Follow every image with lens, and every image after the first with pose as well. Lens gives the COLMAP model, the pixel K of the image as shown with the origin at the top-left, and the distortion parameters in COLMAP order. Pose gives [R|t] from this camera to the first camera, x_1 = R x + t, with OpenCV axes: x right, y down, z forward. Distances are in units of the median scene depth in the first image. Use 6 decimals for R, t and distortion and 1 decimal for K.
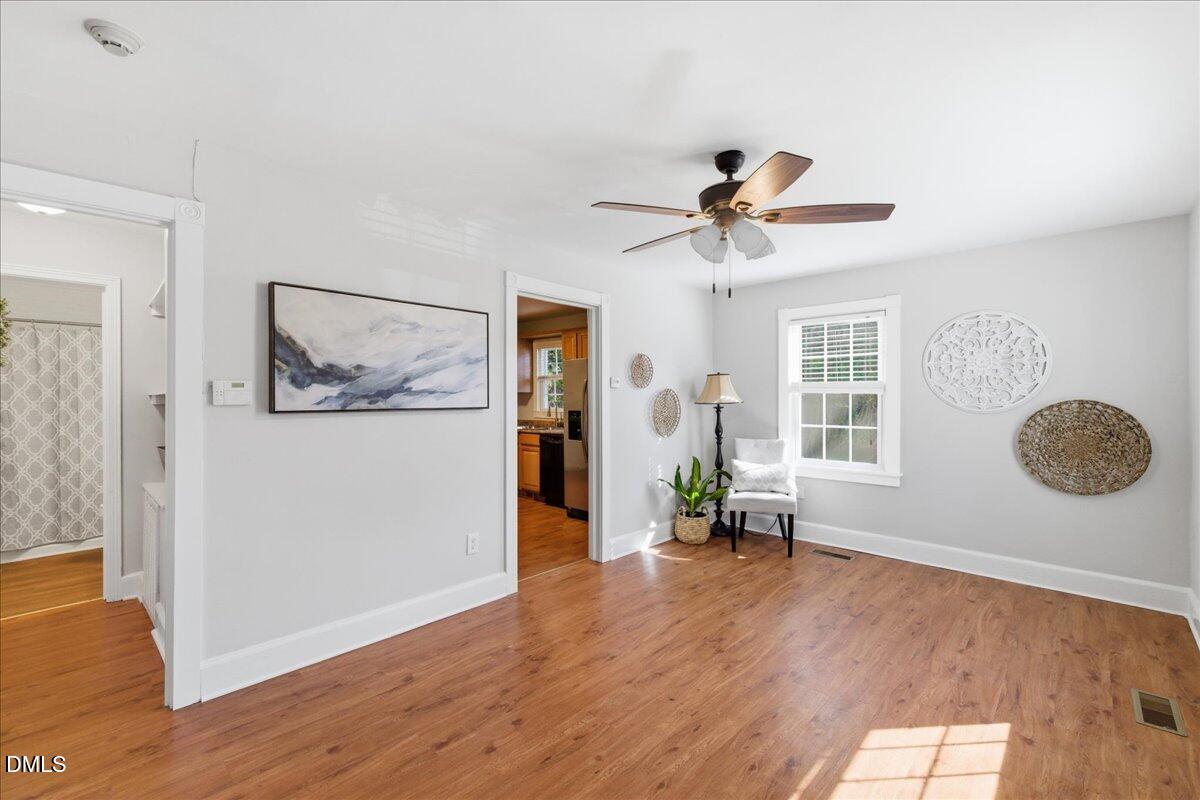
lens RADIAL K [[504.6, 0, 593.7], [0, 504.6, 396.2], [0, 0, 1]] dist [0.010307, -0.000687]
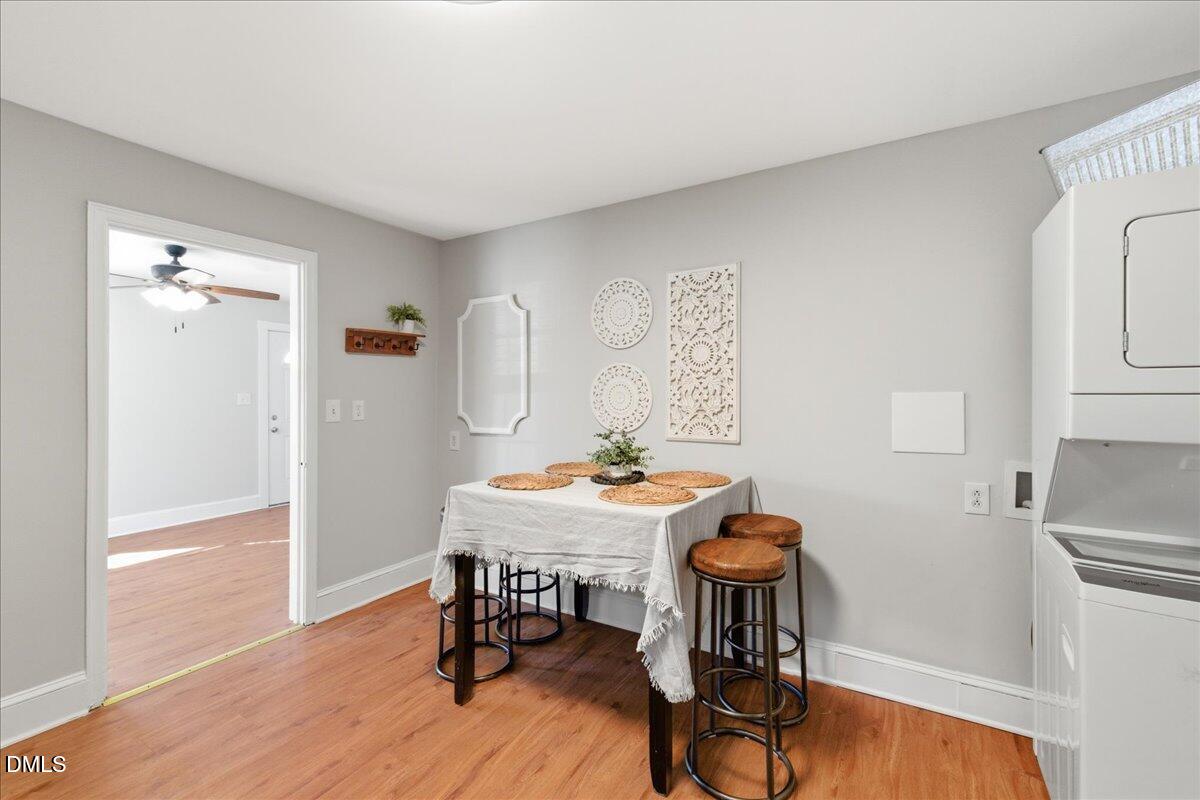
lens RADIAL K [[504.6, 0, 593.1], [0, 504.6, 395.7], [0, 0, 1]] dist [0.010307, -0.000687]
pose [[-0.975159, 0.000014, -0.221505, -0.502506], [0.000121, 1.000000, -0.000470, 0.007399], [0.221505, -0.000485, -0.975159, 2.114945]]
